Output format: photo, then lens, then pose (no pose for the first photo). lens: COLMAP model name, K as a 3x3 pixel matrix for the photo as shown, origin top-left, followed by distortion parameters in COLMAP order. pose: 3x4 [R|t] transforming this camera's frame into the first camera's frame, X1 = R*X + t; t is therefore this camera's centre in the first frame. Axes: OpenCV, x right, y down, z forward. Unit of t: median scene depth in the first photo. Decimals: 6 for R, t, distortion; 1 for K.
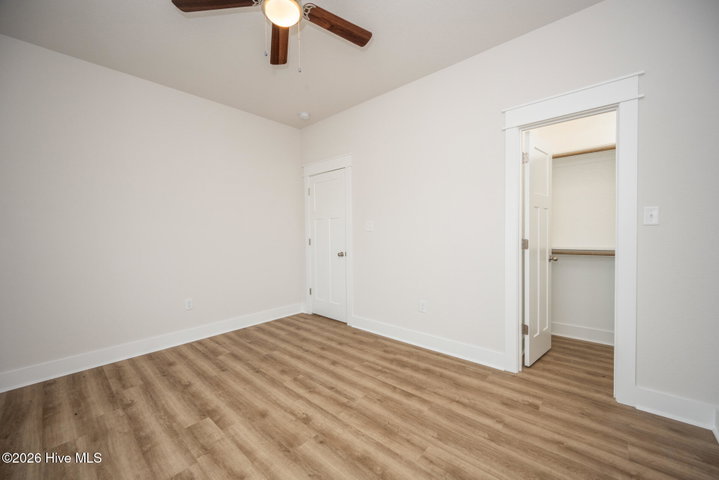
lens RADIAL K [[278.9, 0, 361.2], [0, 278.9, 239.2], [0, 0, 1]] dist [-0.001042, 0.000274]
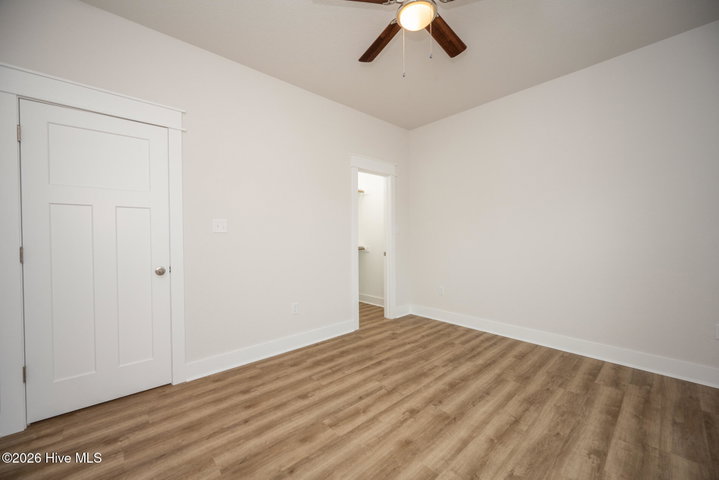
lens RADIAL K [[291.0, 0, 353.4], [0, 291.0, 238.3], [0, 0, 1]] dist [-0.002580, 0.000167]
pose [[0.114406, 0.005346, 0.993420, -1.116581], [0.027331, 0.999590, -0.008527, 0.004248], [-0.993058, 0.028126, 0.114213, 0.924883]]
